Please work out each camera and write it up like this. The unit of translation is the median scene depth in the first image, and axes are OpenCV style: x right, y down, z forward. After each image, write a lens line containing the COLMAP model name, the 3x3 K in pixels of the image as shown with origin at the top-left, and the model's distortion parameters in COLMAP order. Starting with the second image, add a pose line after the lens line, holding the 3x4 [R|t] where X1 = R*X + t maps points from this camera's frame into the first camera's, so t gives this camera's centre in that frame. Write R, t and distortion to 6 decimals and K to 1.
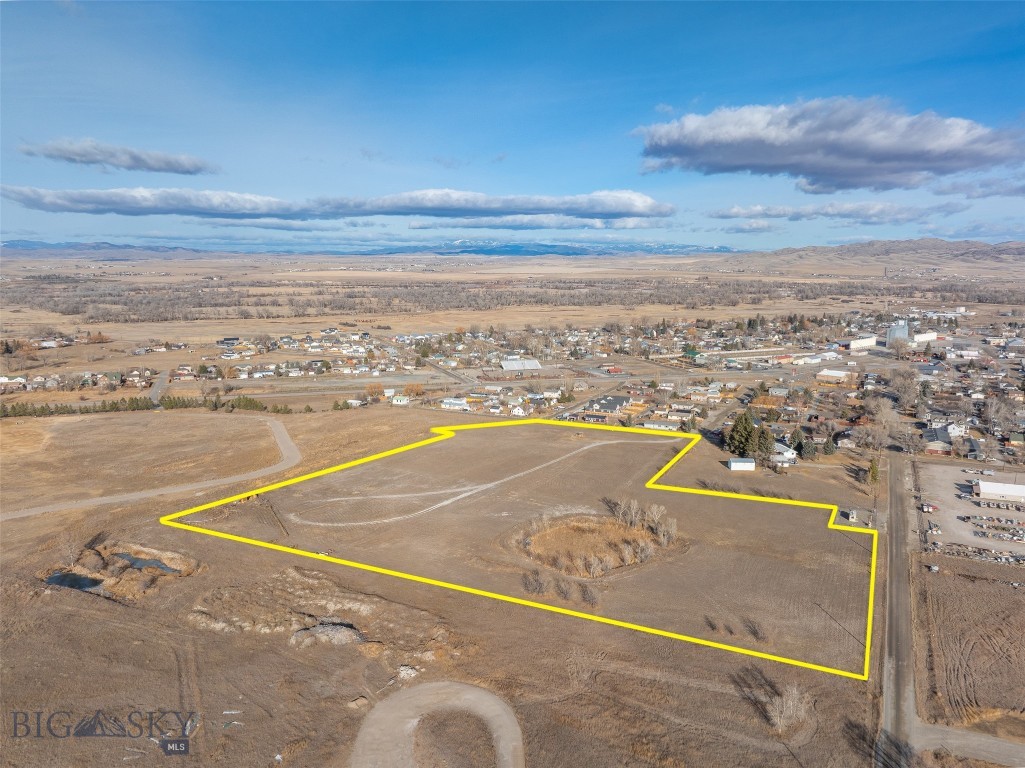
lens RADIAL K [[742.4, 0, 513.4], [0, 742.4, 381.6], [0, 0, 1]] dist [-0.034026, -0.004265]
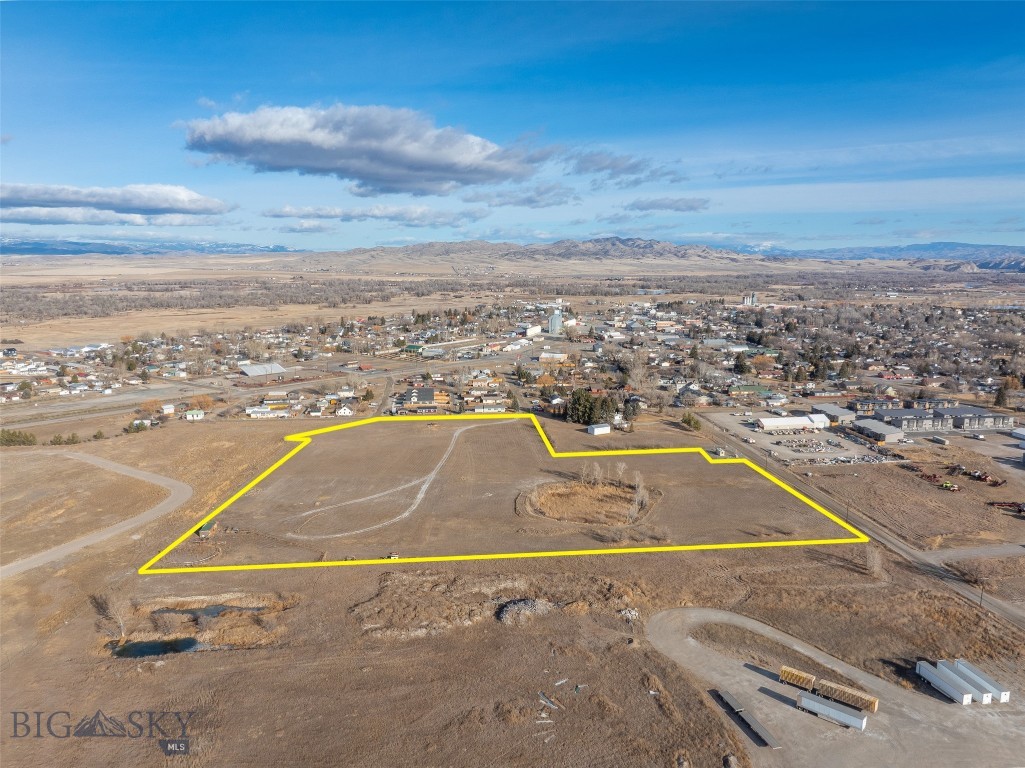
lens RADIAL K [[748.0, 0, 513.1], [0, 748.0, 336.2], [0, 0, 1]] dist [-0.003155, -0.052844]
pose [[0.837305, -0.051359, 0.544318, -0.463400], [0.084217, 0.995812, -0.035588, -0.007700], [-0.540210, 0.075639, 0.838124, 0.041049]]
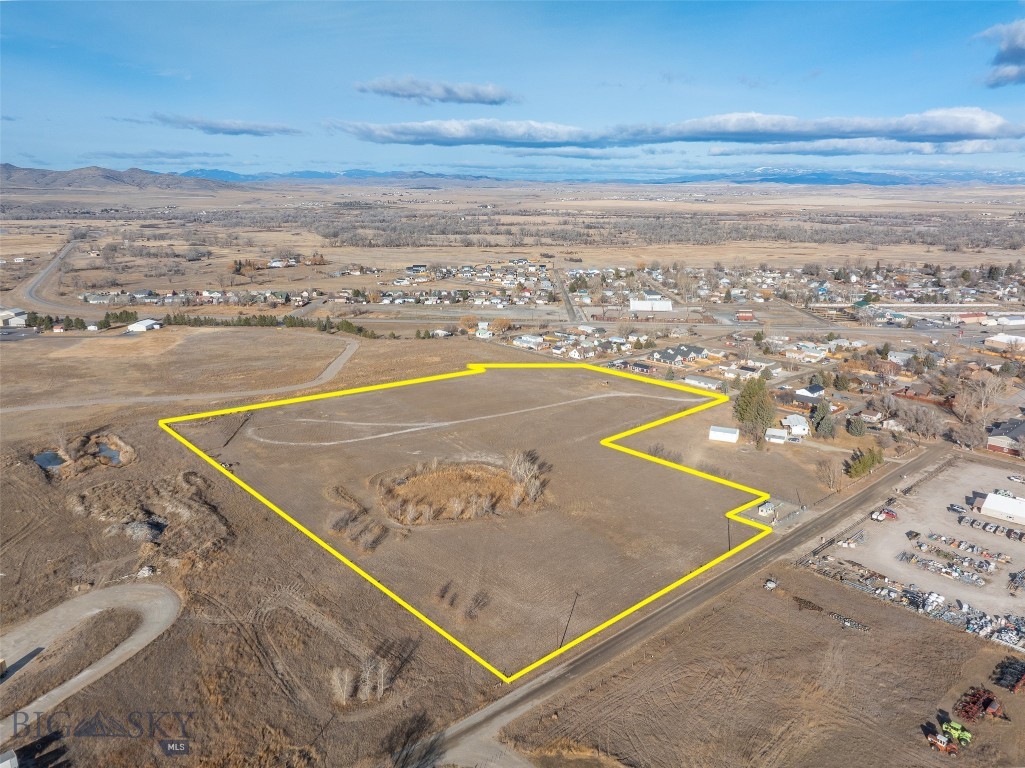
lens RADIAL K [[742.4, 0, 513.4], [0, 742.4, 381.6], [0, 0, 1]] dist [-0.034026, -0.004265]
pose [[0.925718, 0.094985, -0.366094, 0.390794], [-0.060693, 0.992714, 0.104093, -0.026744], [0.373314, -0.074142, 0.924738, 0.093639]]
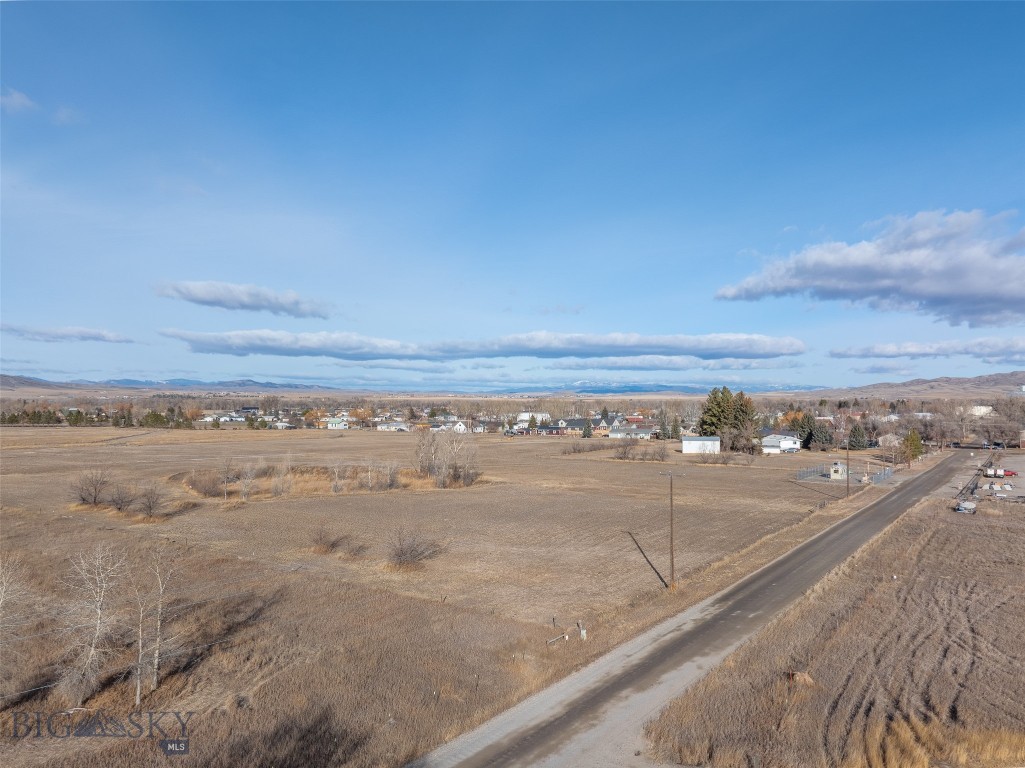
lens RADIAL K [[739.3, 0, 514.4], [0, 739.3, 370.8], [0, 0, 1]] dist [-0.037812, -0.001423]
pose [[0.986934, -0.000554, -0.161124, 0.250614], [-0.032292, 0.979025, -0.201166, 0.180563], [0.157856, 0.203740, 0.966215, 0.343901]]
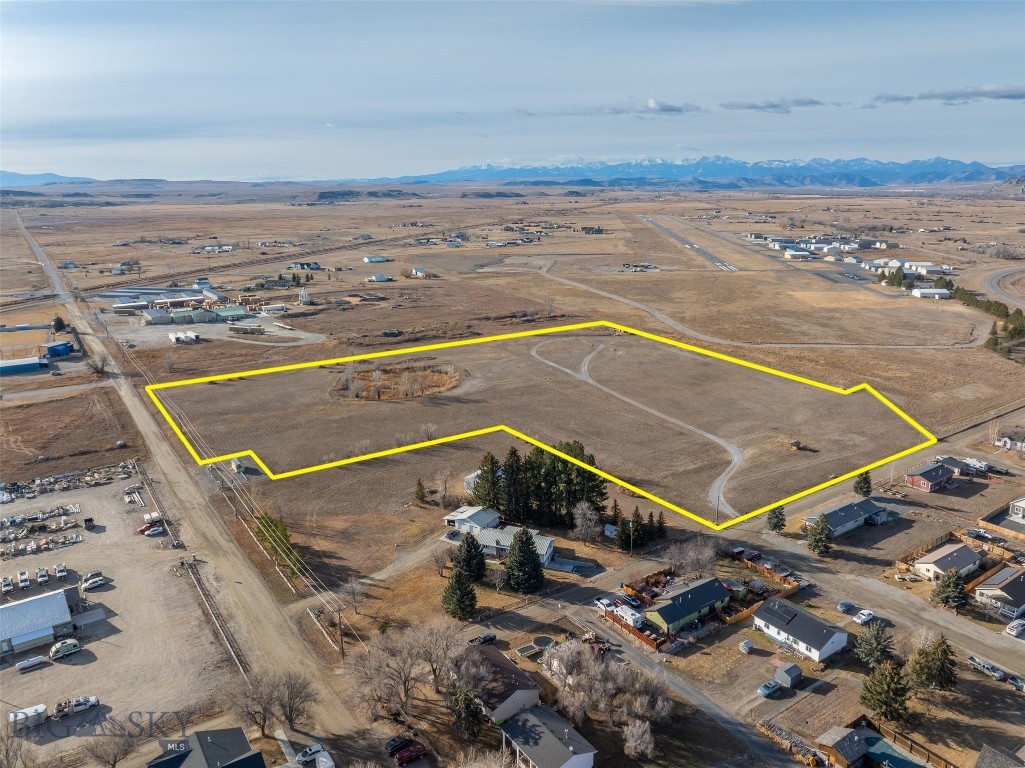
lens RADIAL K [[743.3, 0, 515.1], [0, 743.3, 347.3], [0, 0, 1]] dist [-0.034945, -0.001913]
pose [[-0.482525, 0.194029, -0.854121, 0.755464], [-0.132062, 0.947890, 0.289938, -0.149574], [0.865869, 0.252699, -0.431757, 1.231017]]
